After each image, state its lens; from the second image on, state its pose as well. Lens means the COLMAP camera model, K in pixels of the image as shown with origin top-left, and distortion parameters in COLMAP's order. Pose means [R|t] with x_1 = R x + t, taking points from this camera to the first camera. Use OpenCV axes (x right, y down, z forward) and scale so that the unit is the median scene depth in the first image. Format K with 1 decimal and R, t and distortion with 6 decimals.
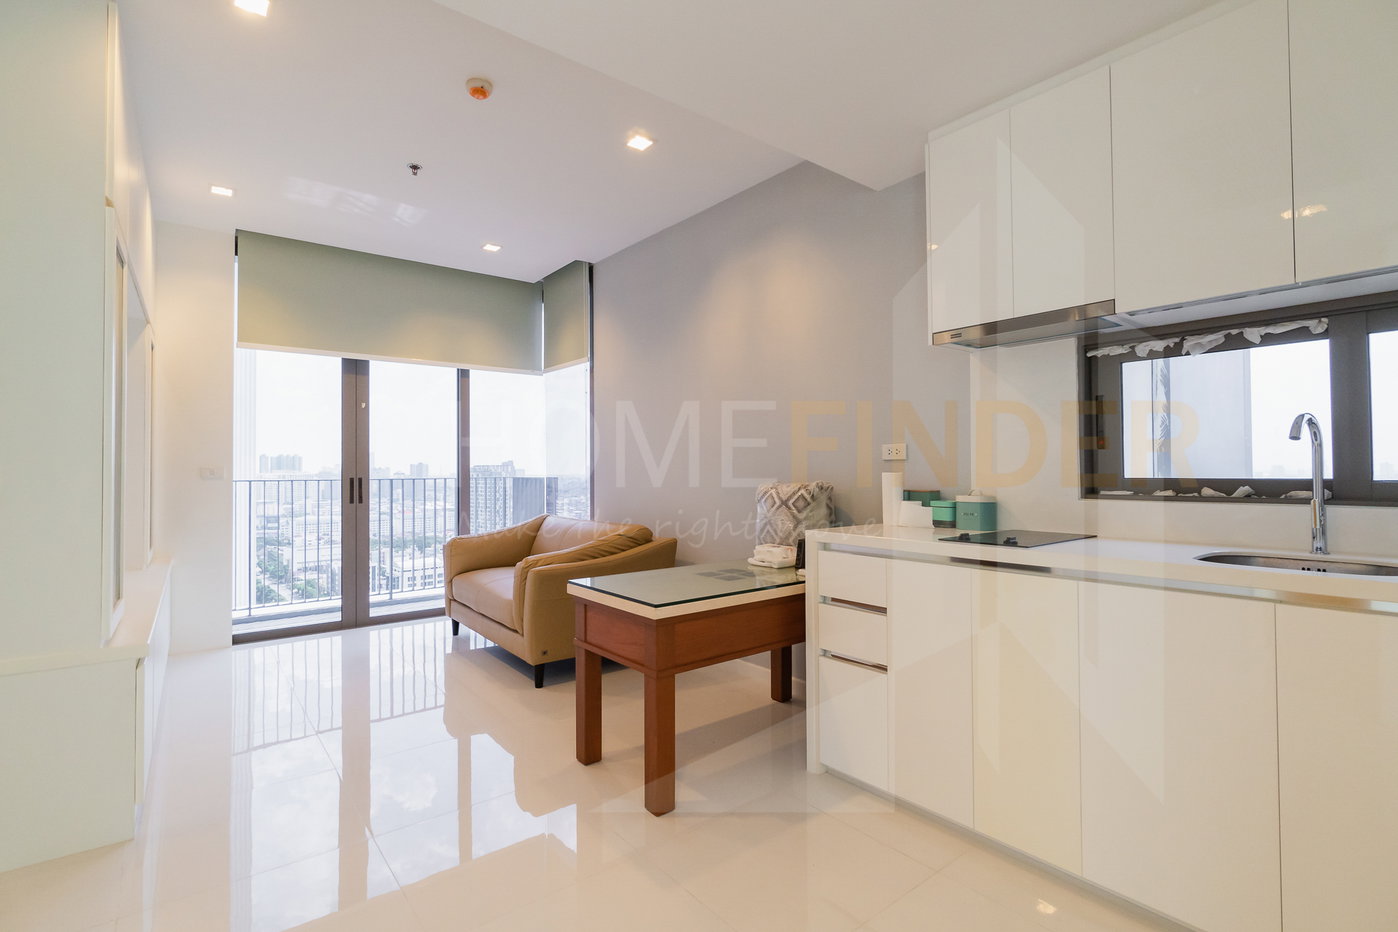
lens RADIAL K [[652.9, 0, 699.0], [0, 652.9, 466.0], [0, 0, 1]] dist [-0.000222, -0.000002]
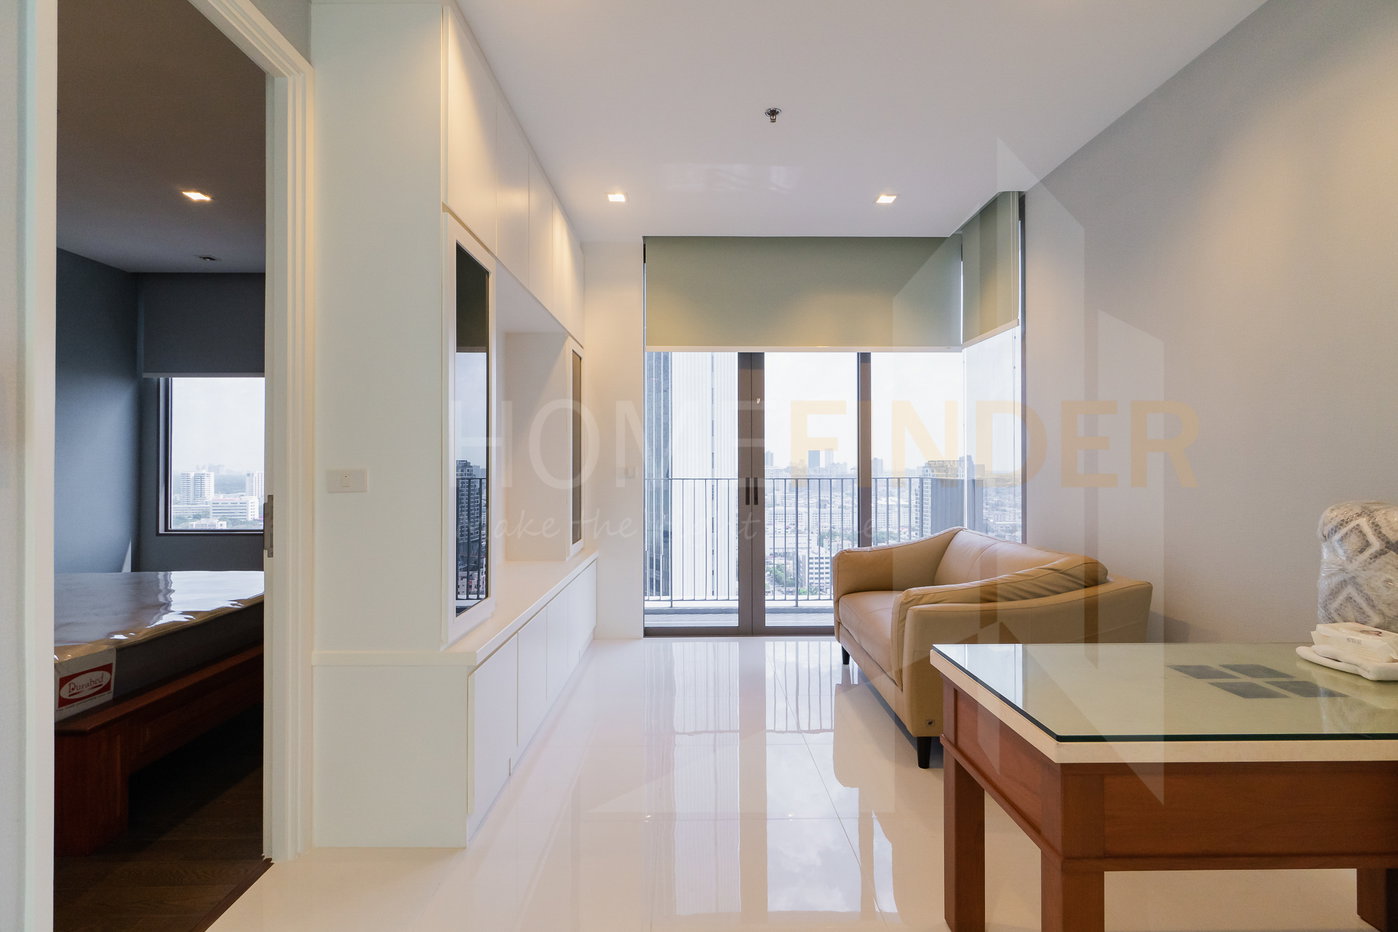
lens RADIAL K [[679.5, 0, 700.5], [0, 679.5, 463.2], [0, 0, 1]] dist [0.001974, 0.000164]
pose [[0.790415, 0.001661, -0.612570, 0.020820], [0.000498, 0.999994, 0.003354, -0.006606], [0.612572, -0.002956, 0.790409, 0.181593]]
